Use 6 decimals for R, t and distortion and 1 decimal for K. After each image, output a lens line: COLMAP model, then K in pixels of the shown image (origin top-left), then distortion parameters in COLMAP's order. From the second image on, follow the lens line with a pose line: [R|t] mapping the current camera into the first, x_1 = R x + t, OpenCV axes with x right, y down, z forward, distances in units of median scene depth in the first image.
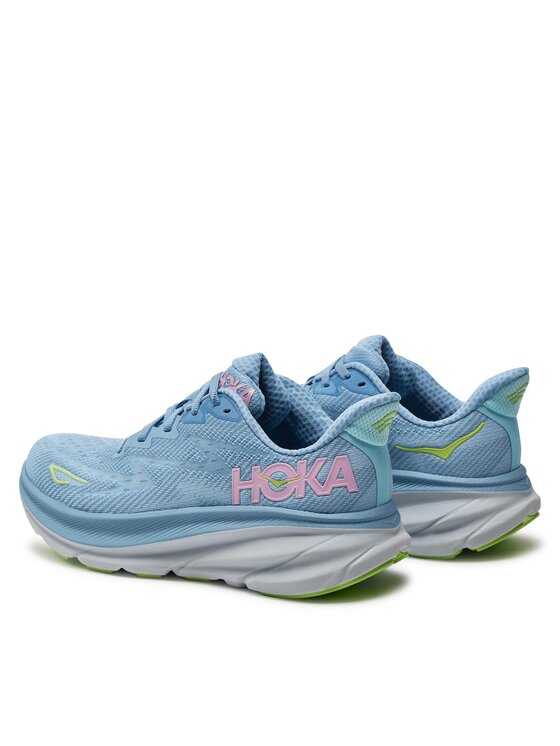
lens RADIAL K [[2190.0, 0, 280.0], [0, 2190.0, 373.0], [0, 0, 1]] dist [-0.047405, -0.421908]
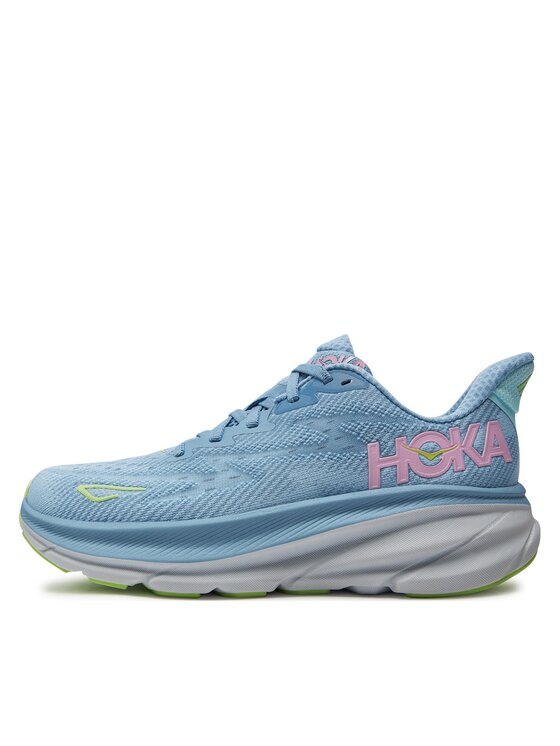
lens RADIAL K [[747.2, 0, 280.0], [0, 747.2, 373.0], [0, 0, 1]] dist [-0.011986, -0.011065]
pose [[0.904737, 0.038135, 0.424261, -0.173179], [0.077487, 0.964634, -0.251948, 0.086319], [-0.418864, 0.260822, 0.869784, 0.757300]]
